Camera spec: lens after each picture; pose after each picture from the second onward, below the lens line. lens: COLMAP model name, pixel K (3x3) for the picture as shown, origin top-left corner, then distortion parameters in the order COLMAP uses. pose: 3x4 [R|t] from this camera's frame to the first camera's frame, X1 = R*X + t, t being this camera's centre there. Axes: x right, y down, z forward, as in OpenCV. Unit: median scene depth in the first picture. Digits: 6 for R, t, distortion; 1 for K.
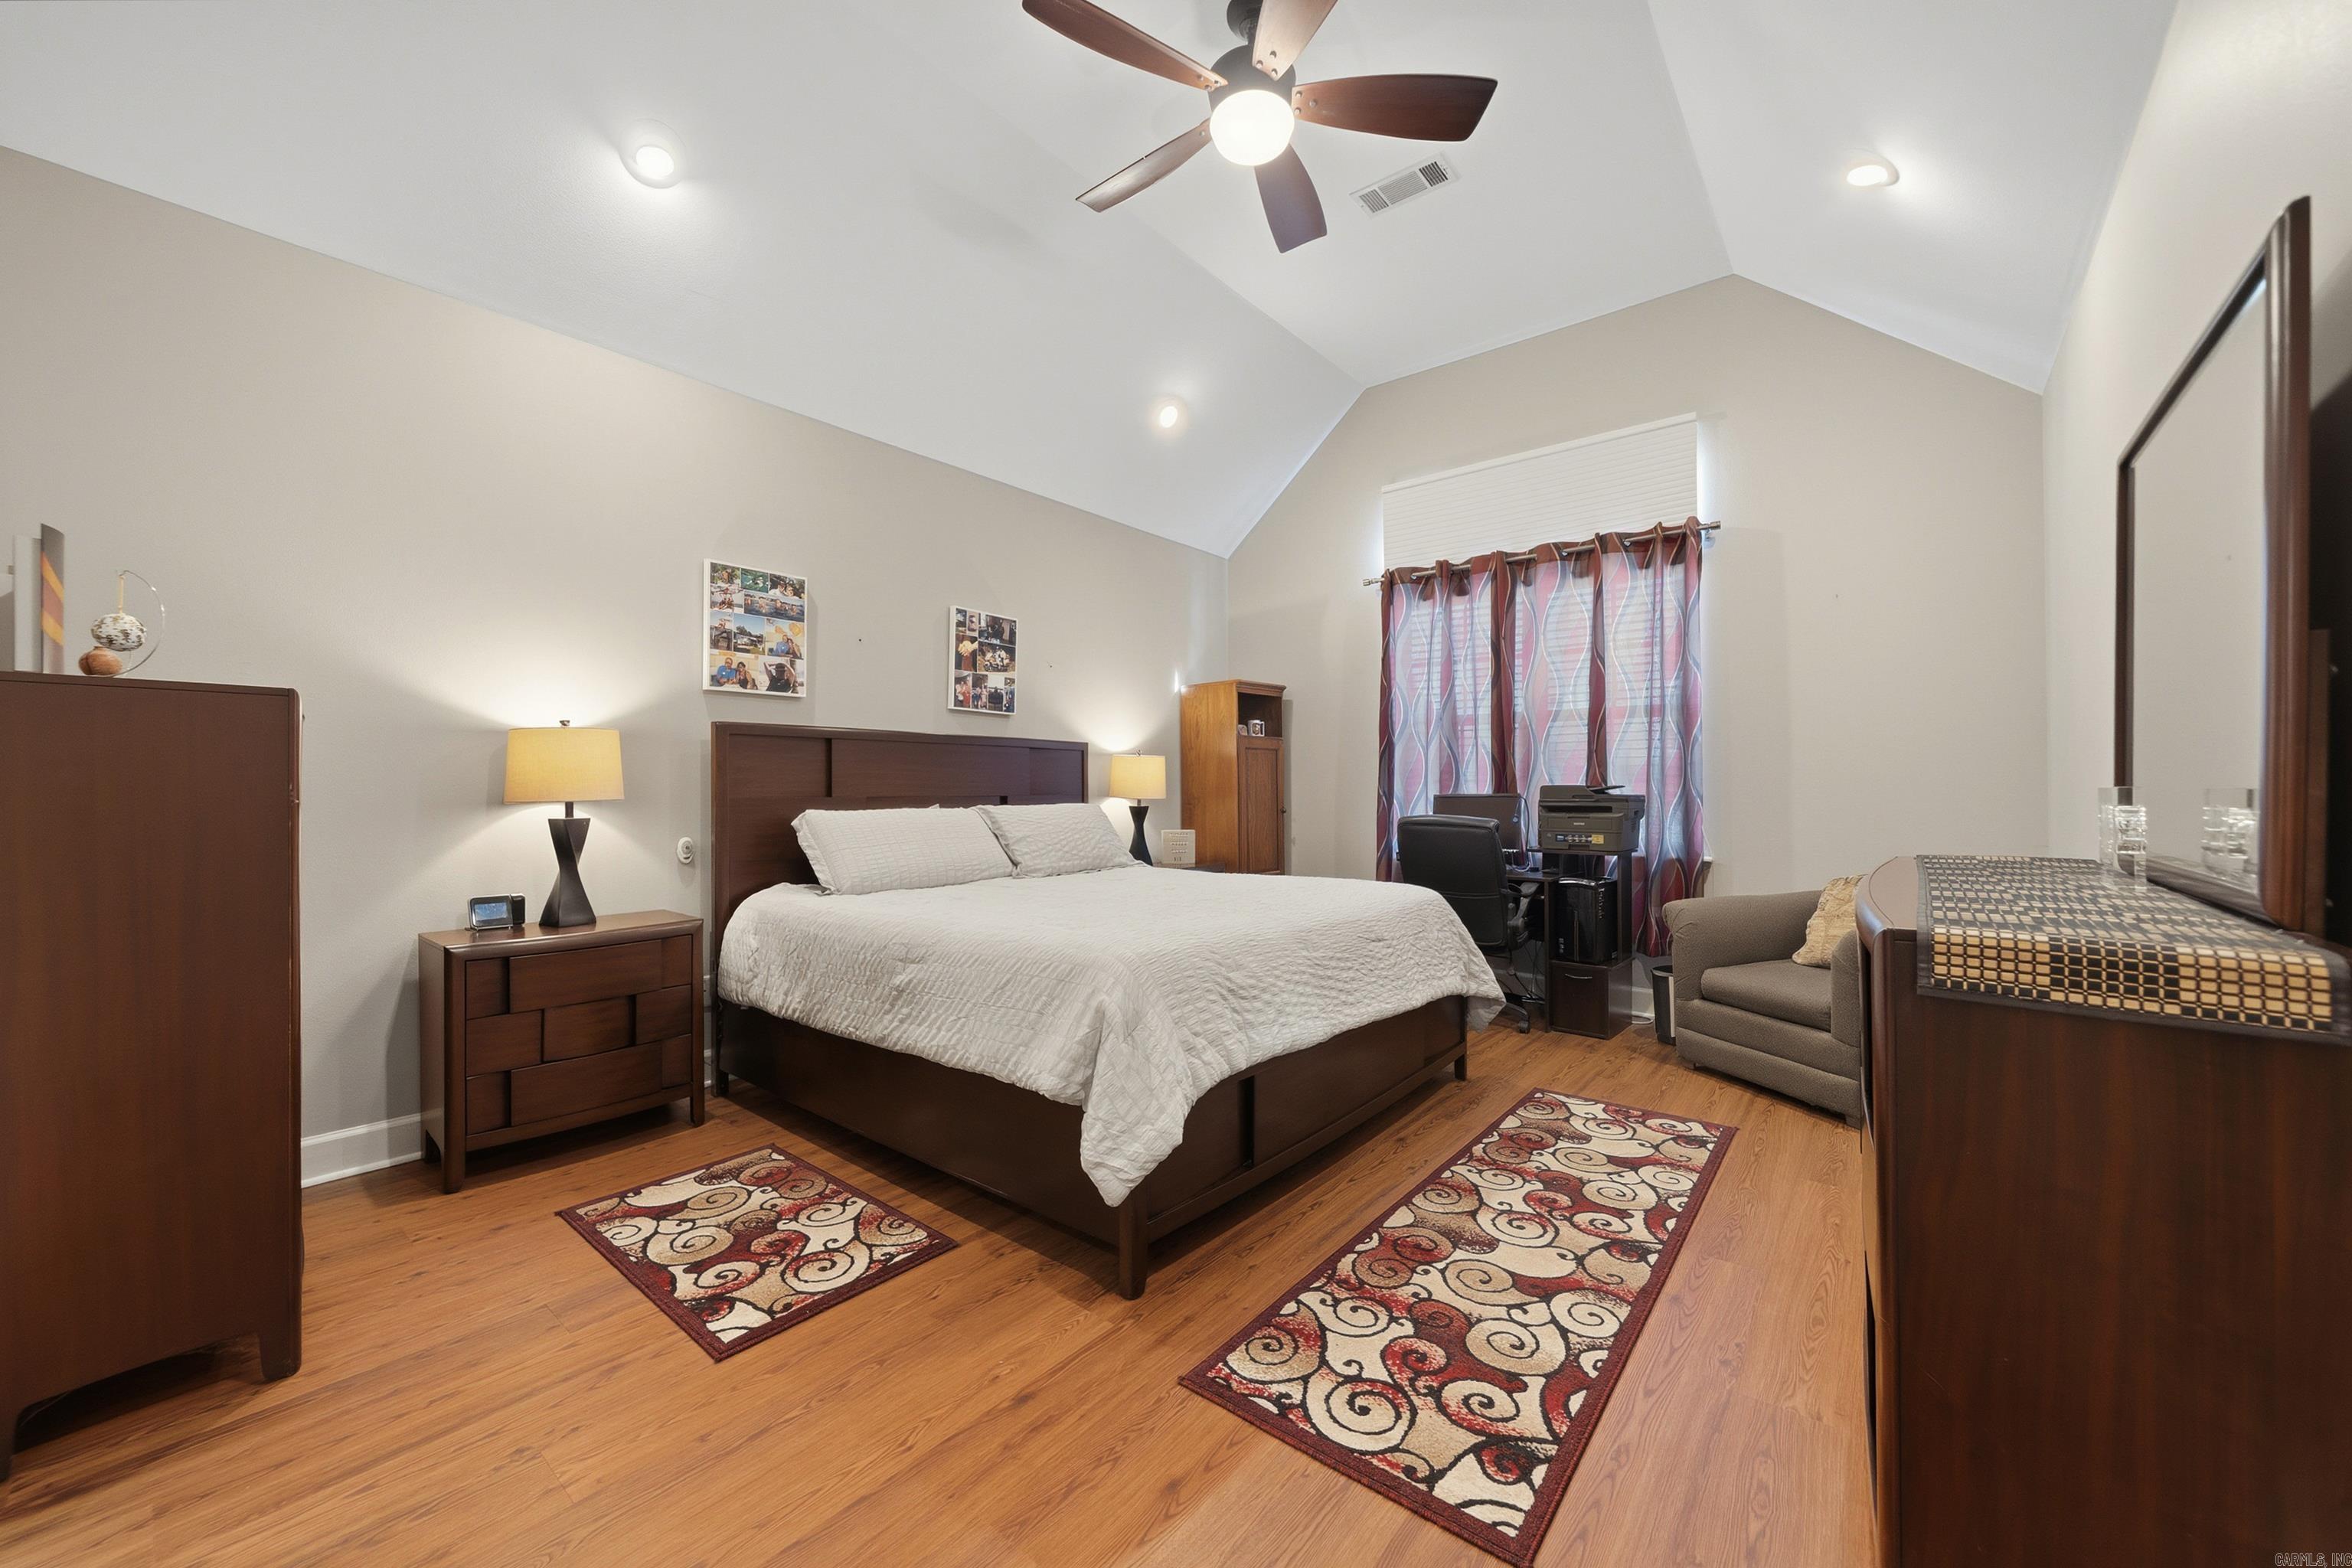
lens RADIAL K [[901.8, 0, 1167.3], [0, 901.8, 793.3], [0, 0, 1]] dist [-0.005025, 0.000013]
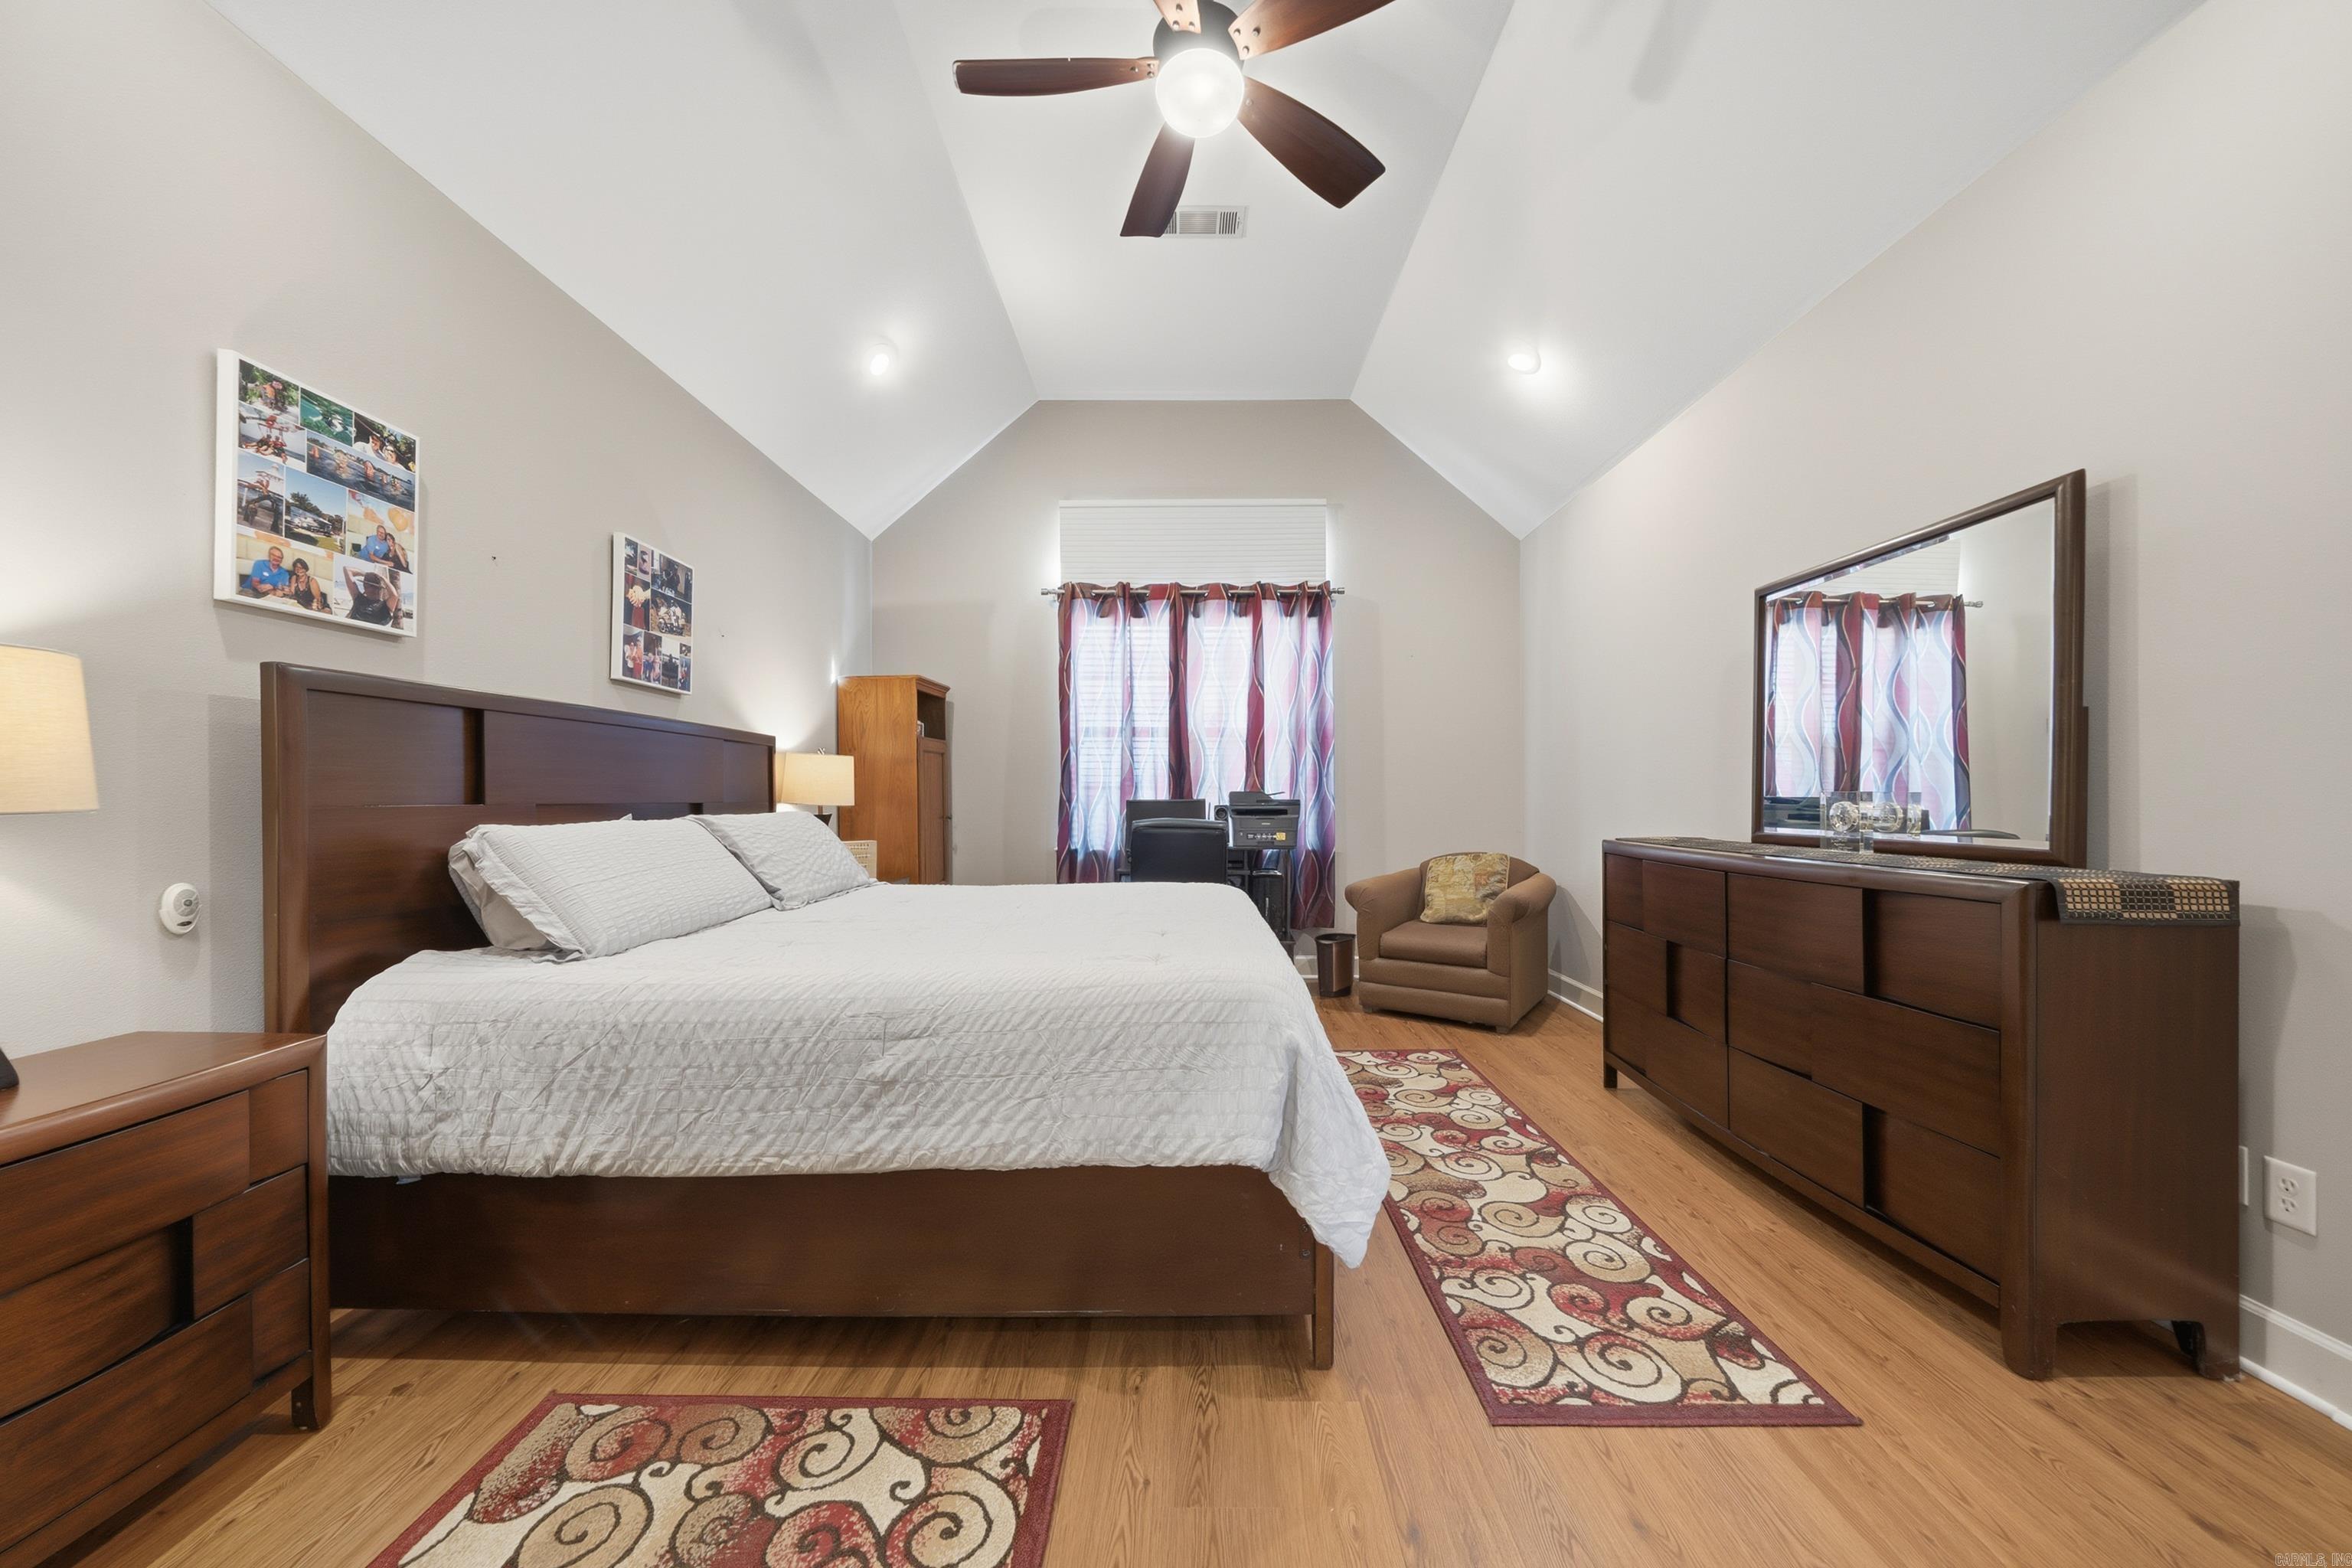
lens RADIAL K [[825.5, 0, 1183.9], [0, 825.5, 808.1], [0, 0, 1]] dist [-0.006042, 0.000068]
pose [[0.769508, -0.007616, 0.638592, -0.371411], [0.001765, 0.999950, 0.009799, 0.002416], [-0.638635, -0.006414, 0.769483, 0.264151]]
